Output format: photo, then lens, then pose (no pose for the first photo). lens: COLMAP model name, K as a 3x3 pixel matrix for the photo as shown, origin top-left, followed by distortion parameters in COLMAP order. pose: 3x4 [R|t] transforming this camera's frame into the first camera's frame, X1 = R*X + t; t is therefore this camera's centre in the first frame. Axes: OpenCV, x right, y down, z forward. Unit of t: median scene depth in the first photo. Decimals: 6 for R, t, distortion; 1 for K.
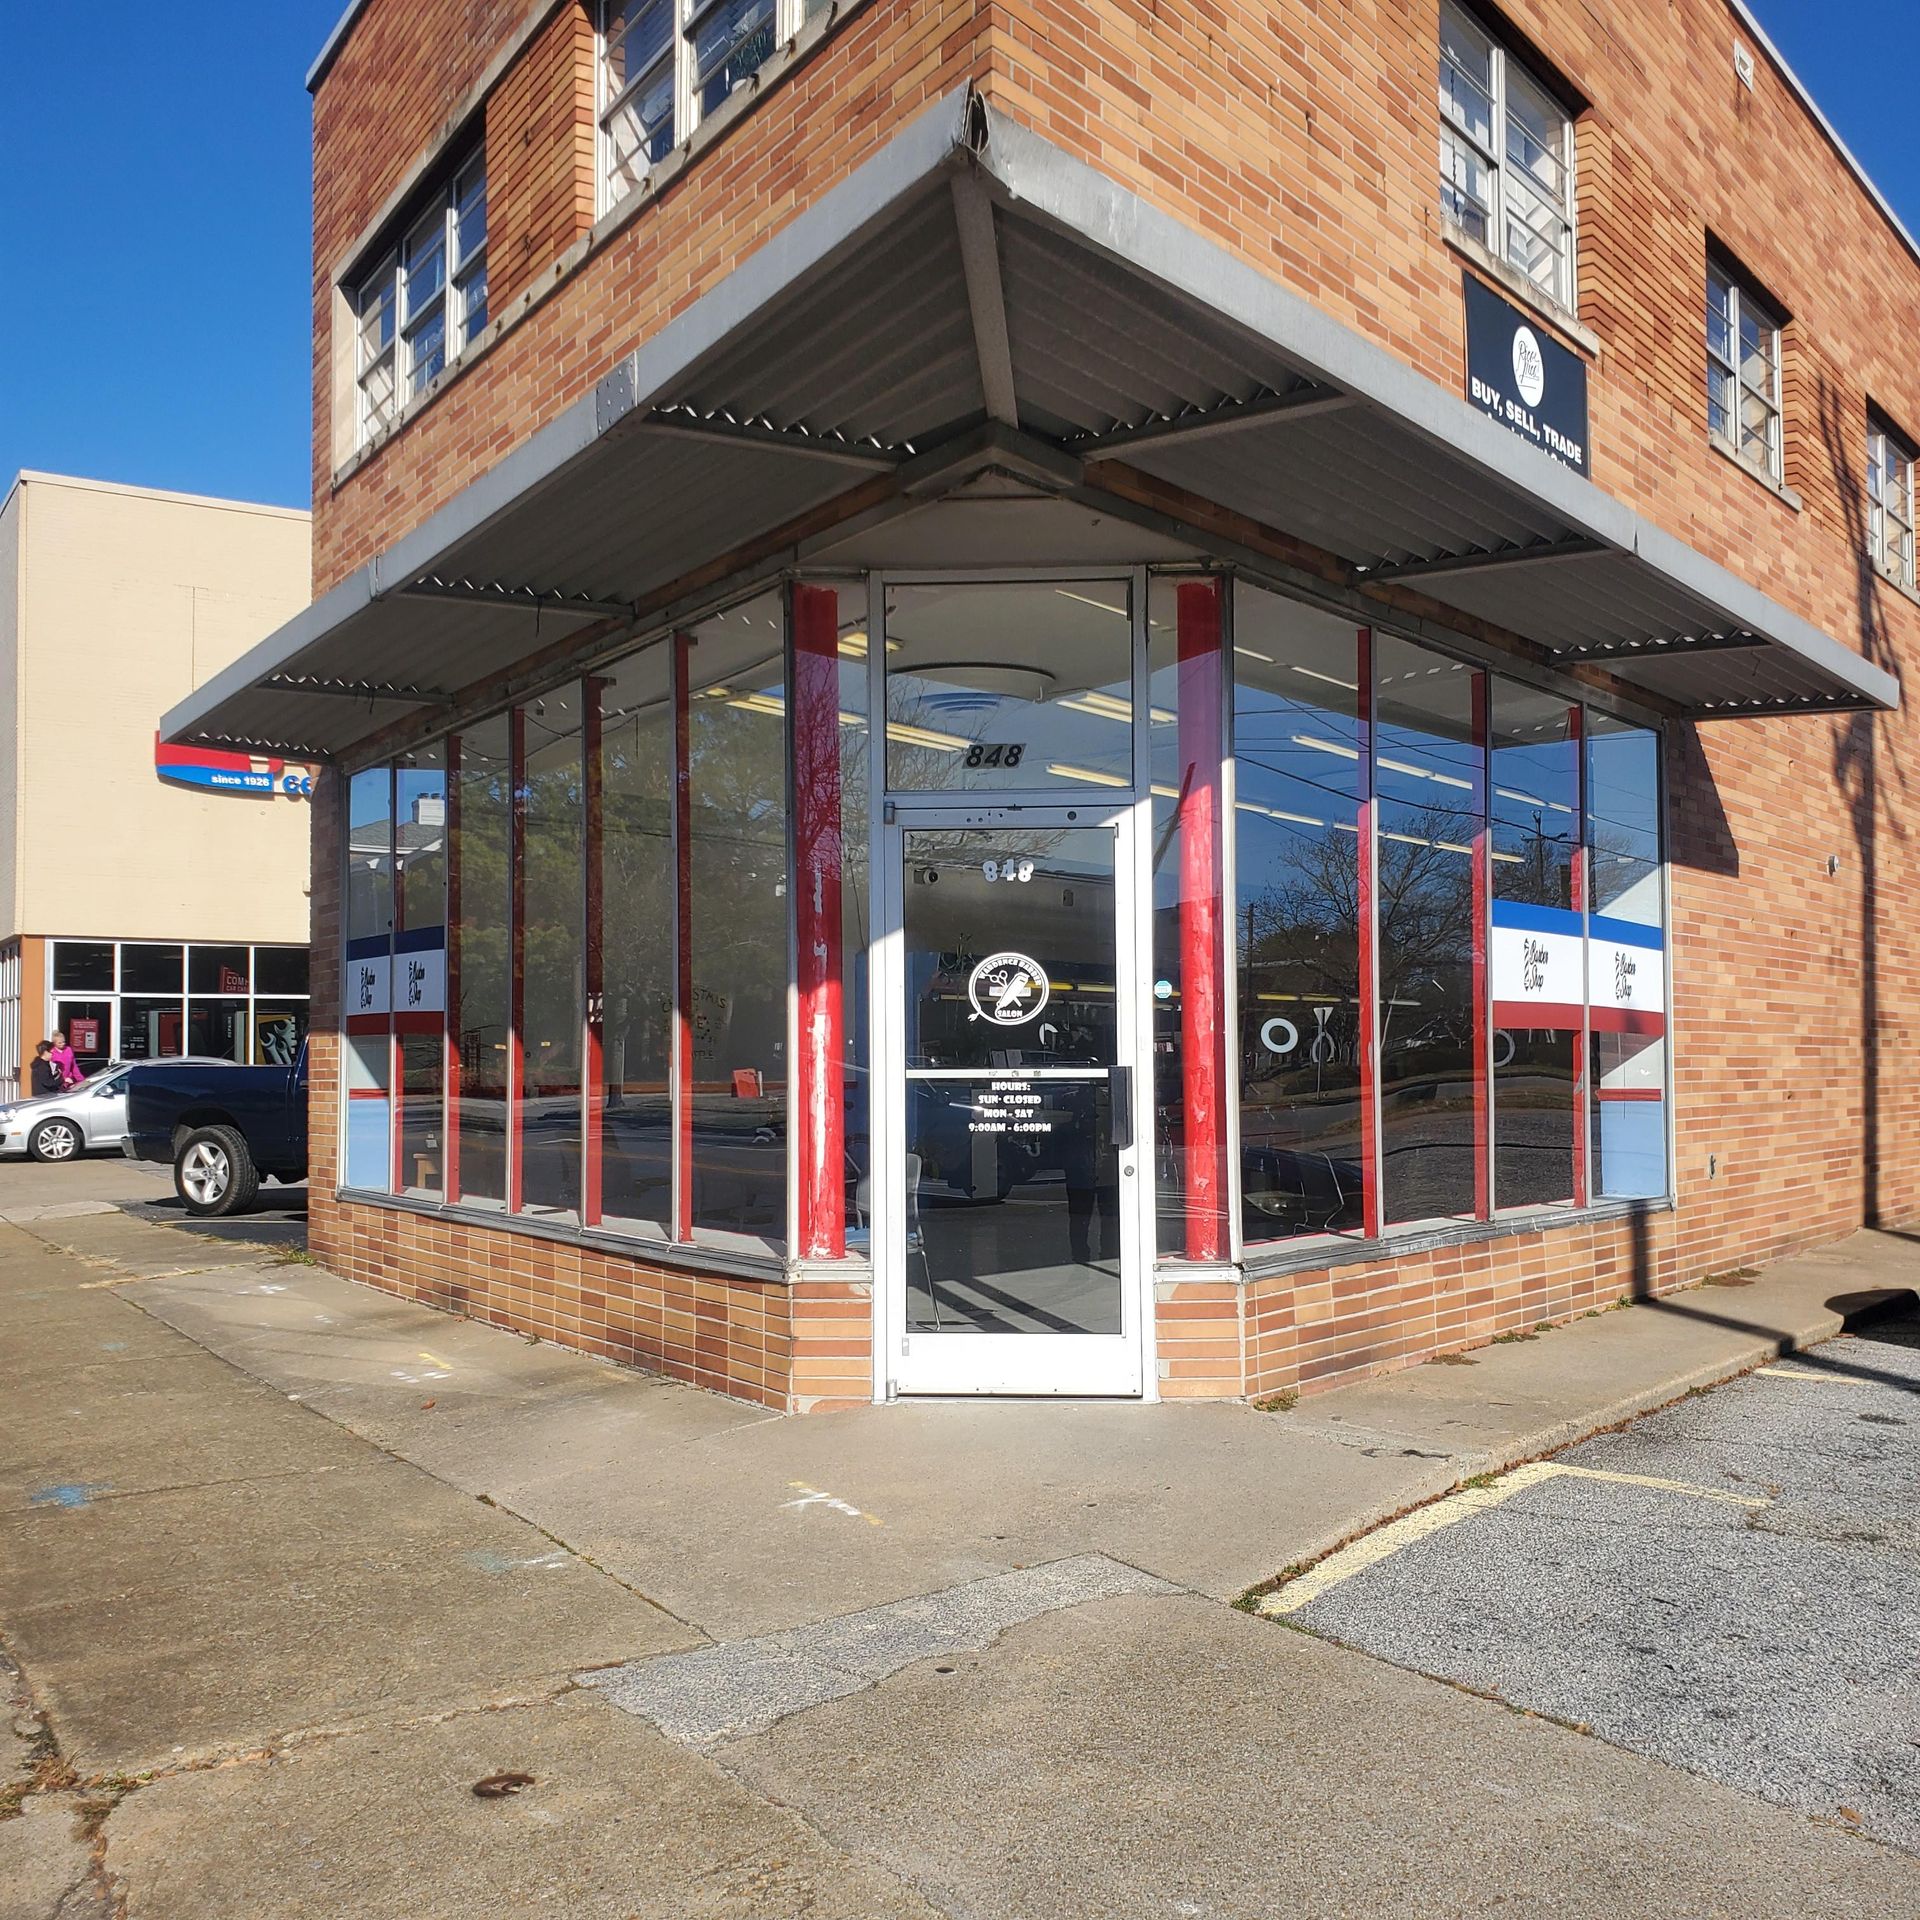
lens RADIAL K [[2012.4, 0, 961.8], [0, 2012.4, 1001.8], [0, 0, 1]] dist [0.099789, -0.178502]
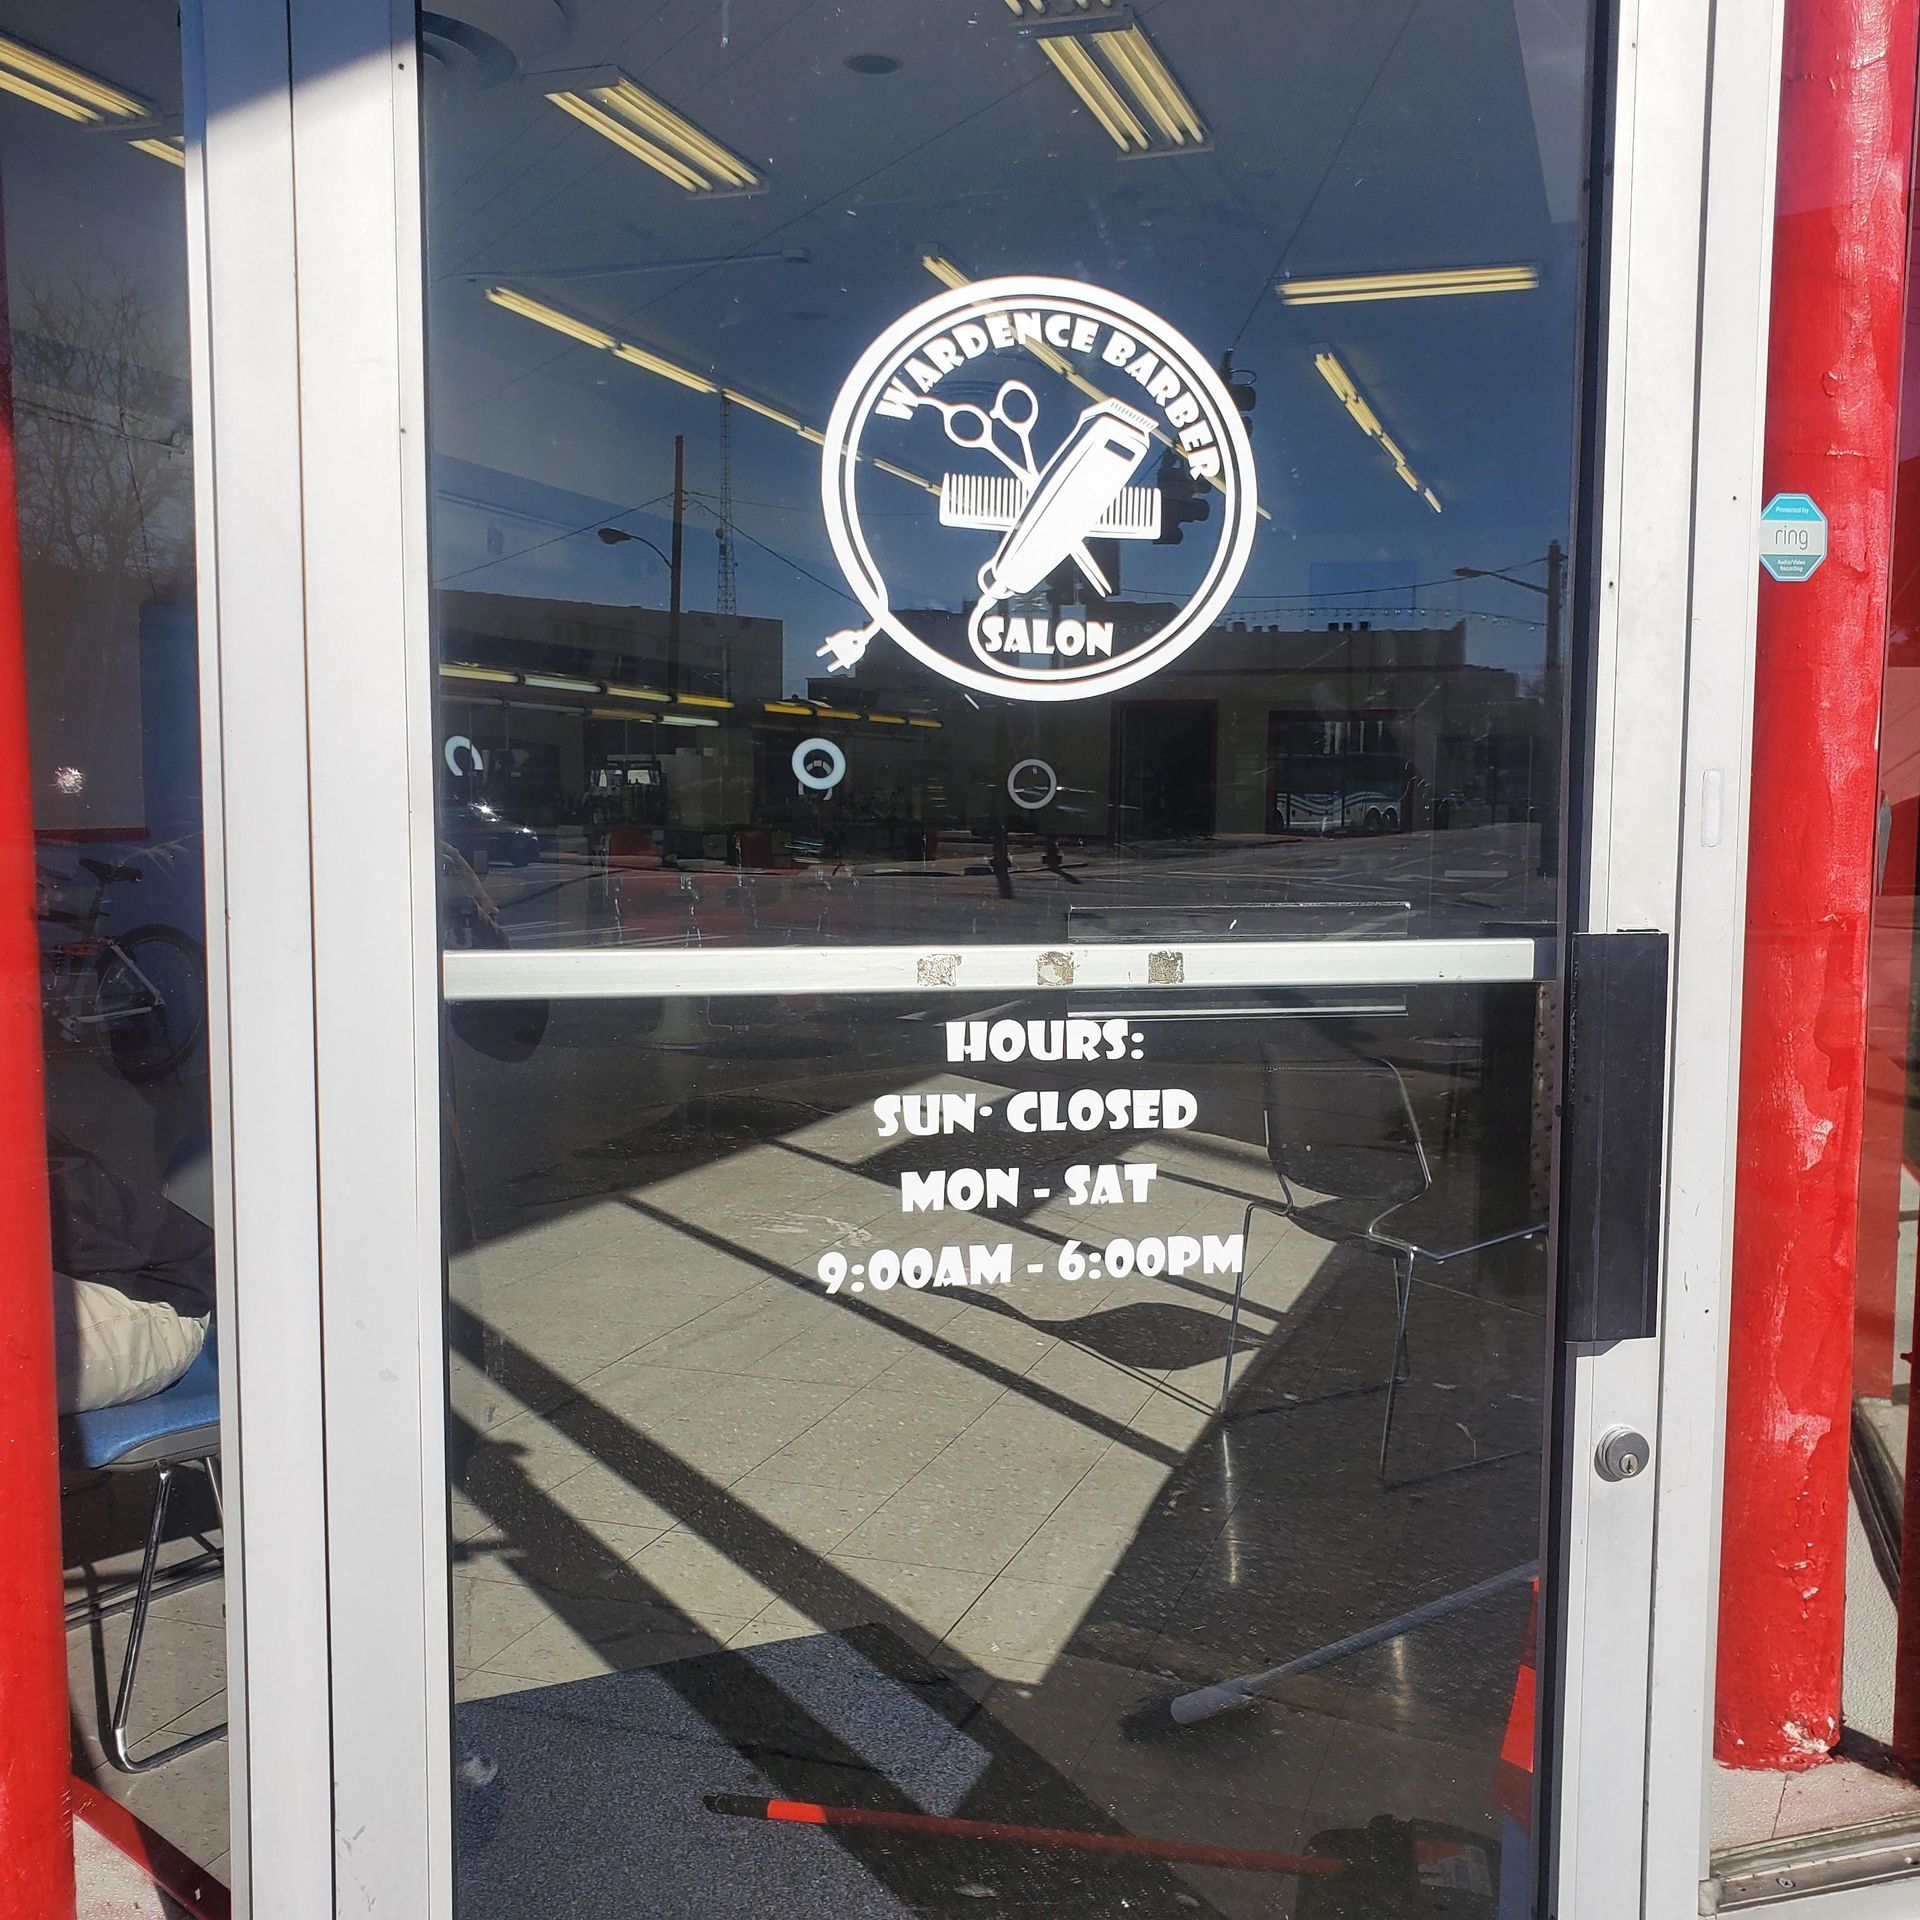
lens RADIAL K [[2012.4, 0, 961.8], [0, 2012.4, 1001.8], [0, 0, 1]] dist [0.099789, -0.178502]
pose [[0.948280, -0.020123, 0.316797, -0.040552], [-0.023174, 0.990937, 0.132310, 0.014513], [-0.316588, -0.132808, 0.939220, 0.829842]]
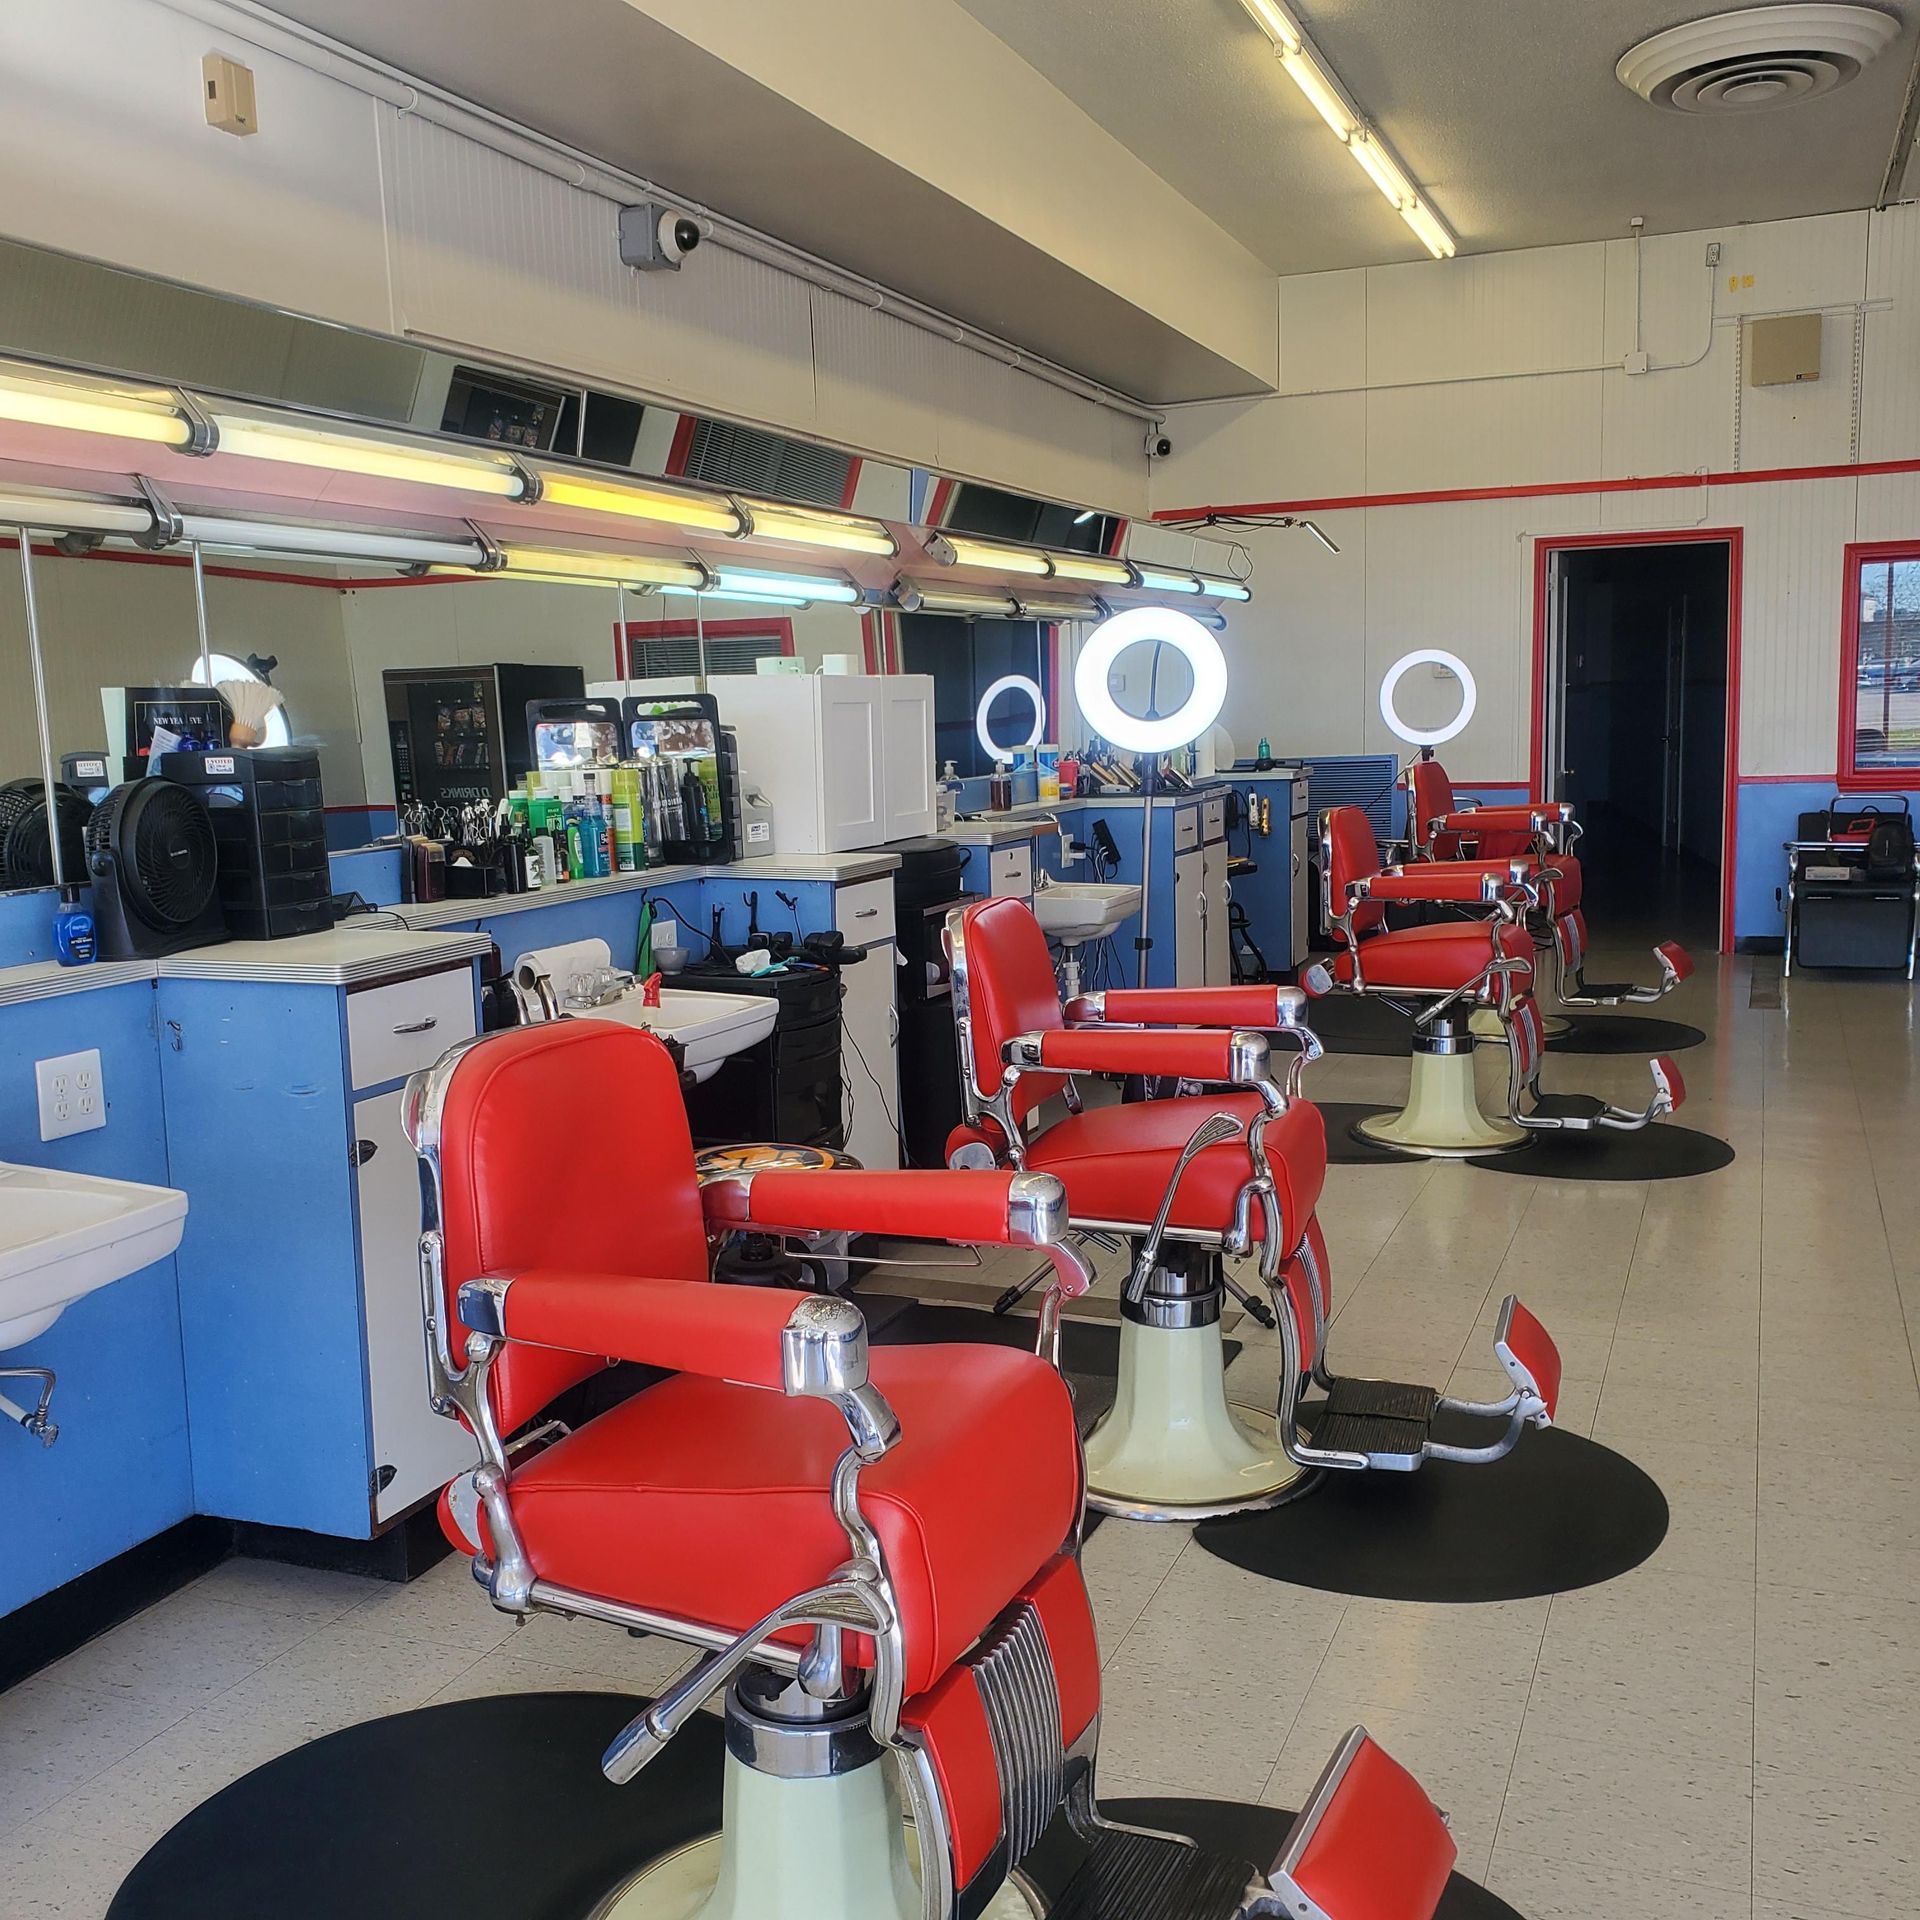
lens RADIAL K [[2012.4, 0, 961.8], [0, 2012.4, 1001.8], [0, 0, 1]] dist [0.099789, -0.178502]
pose [[0.962414, -0.062768, 0.264235, 0.172784], [0.015850, 0.984249, 0.176075, 0.029721], [-0.271125, -0.165269, 0.948250, 1.950125]]
